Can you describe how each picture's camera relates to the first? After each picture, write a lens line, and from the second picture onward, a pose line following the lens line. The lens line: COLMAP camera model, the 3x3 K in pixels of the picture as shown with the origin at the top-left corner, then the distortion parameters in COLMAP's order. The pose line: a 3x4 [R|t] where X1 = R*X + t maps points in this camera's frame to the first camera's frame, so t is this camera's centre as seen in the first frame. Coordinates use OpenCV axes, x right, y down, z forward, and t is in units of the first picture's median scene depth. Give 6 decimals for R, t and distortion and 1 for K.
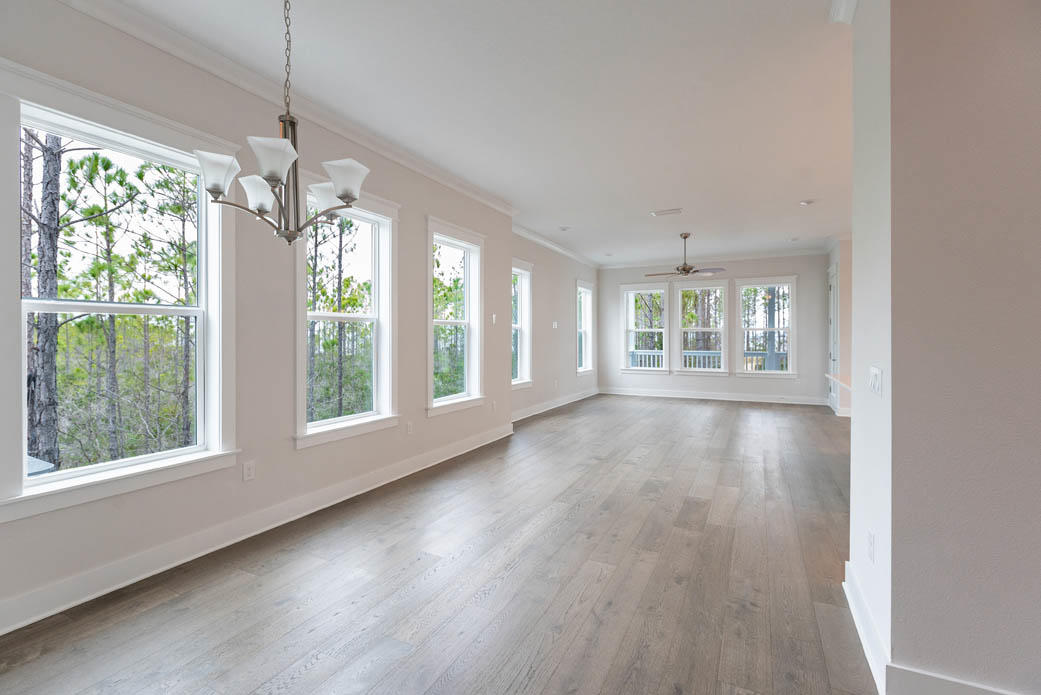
lens RADIAL K [[460.5, 0, 523.7], [0, 460.5, 333.6], [0, 0, 1]] dist [-0.001233, -0.000216]
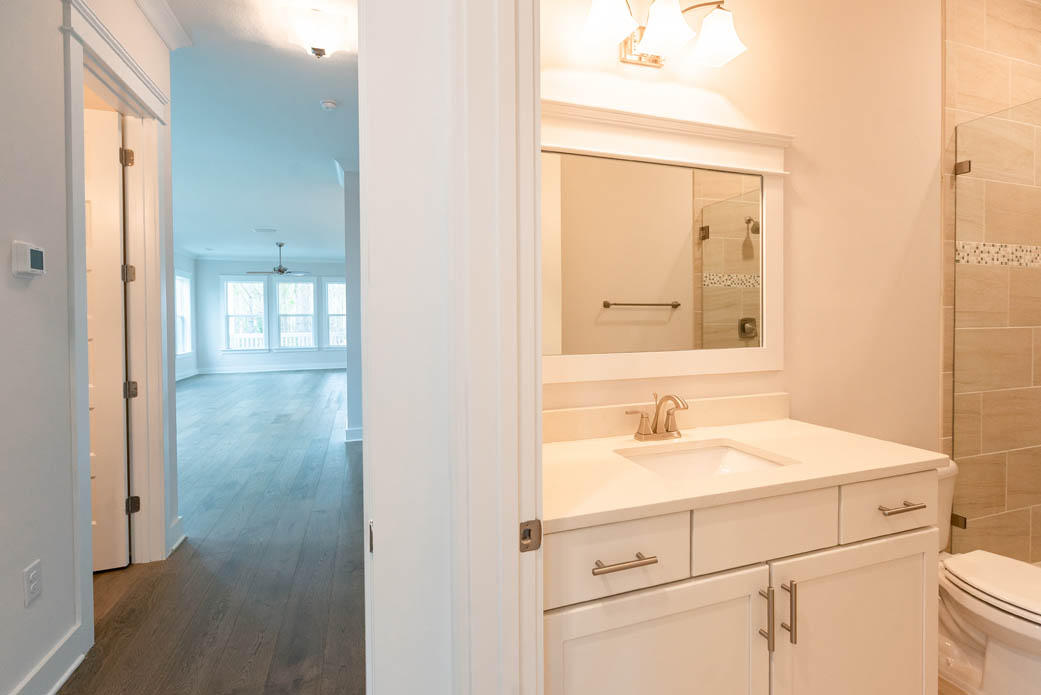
lens RADIAL K [[460.5, 0, 523.7], [0, 460.5, 333.6], [0, 0, 1]] dist [-0.001233, -0.000216]
pose [[0.690258, -0.023159, 0.723193, -0.124576], [-0.003087, 0.999384, 0.034950, -0.006184], [-0.723557, -0.026357, 0.689761, -0.413193]]
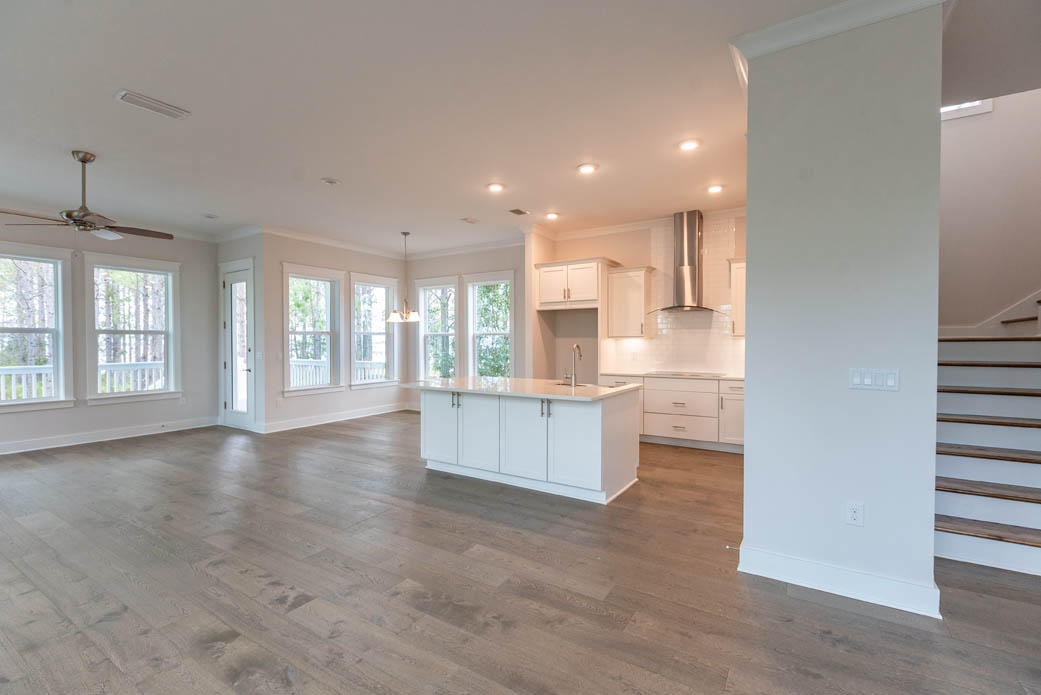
lens RADIAL K [[457.8, 0, 506.6], [0, 457.8, 349.3], [0, 0, 1]] dist [-0.001235, -0.000313]
pose [[0.101924, -0.007489, 0.994764, -0.135366], [-0.010457, 0.999908, 0.008599, 0.004352], [-0.994737, -0.011279, 0.101836, 0.437684]]
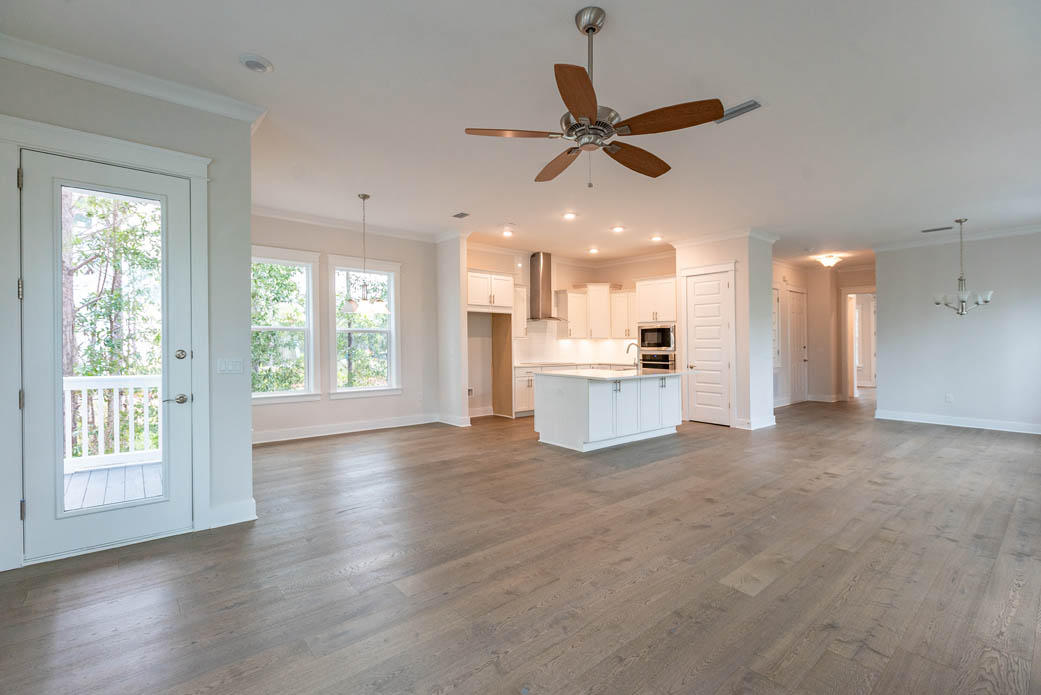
lens RADIAL K [[460.5, 0, 523.7], [0, 460.5, 333.6], [0, 0, 1]] dist [-0.001233, -0.000216]
pose [[-0.915162, 0.010556, 0.402948, 0.240627], [-0.002766, 0.999469, -0.032464, 0.012365], [-0.403076, -0.030824, -0.914647, 1.243555]]
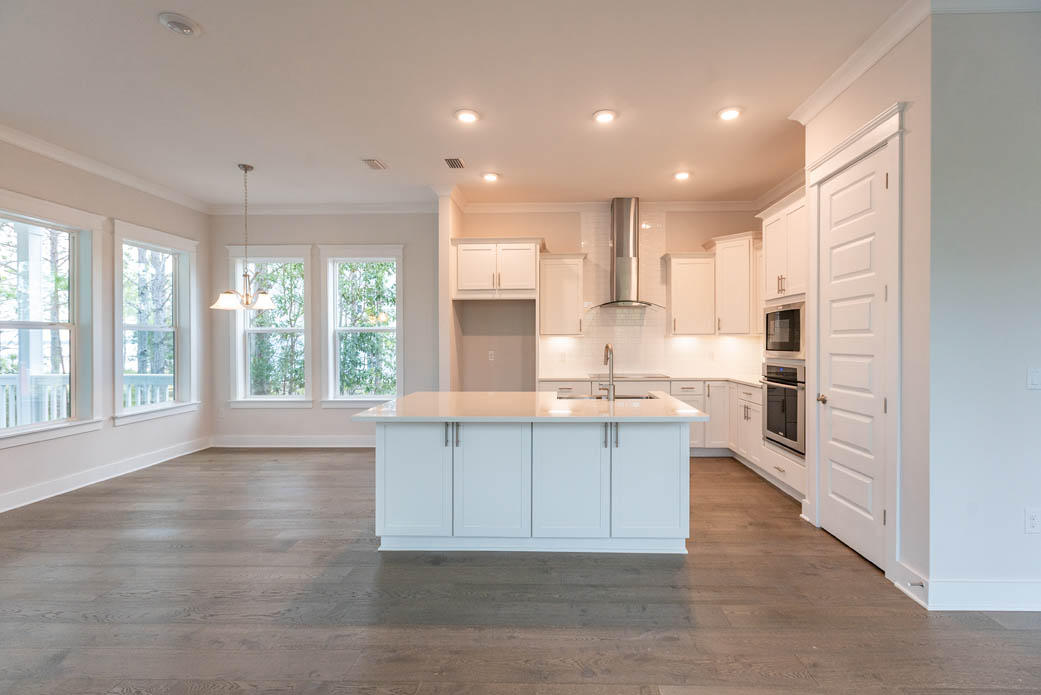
lens RADIAL K [[481.7, 0, 545.9], [0, 481.7, 344.4], [0, 0, 1]] dist [-0.000319, -0.000446]
pose [[-0.430401, 0.000751, 0.902638, 0.042483], [-0.002663, 0.999994, -0.002102, 0.003397], [-0.902634, -0.003308, -0.430396, 0.641094]]
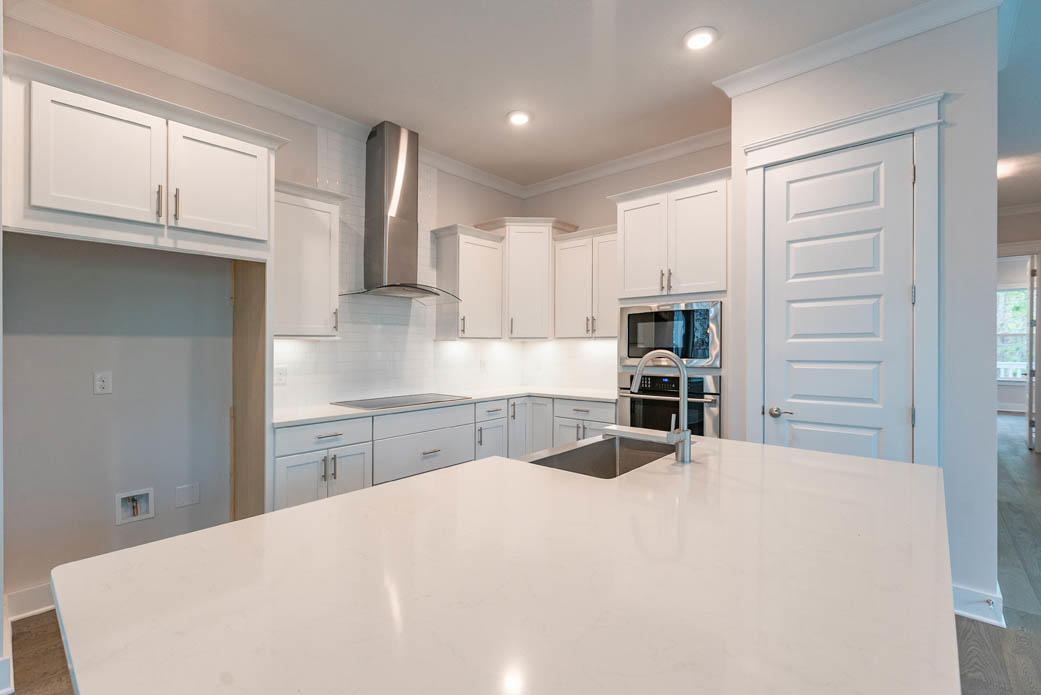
lens RADIAL K [[464.2, 0, 537.2], [0, 464.2, 347.7], [0, 0, 1]] dist [0.002142, 0.000160]
pose [[-0.971809, 0.007836, 0.235638, 0.398585], [0.005927, 0.999944, -0.008811, 0.002193], [-0.235694, -0.007166, -0.971801, 0.632352]]
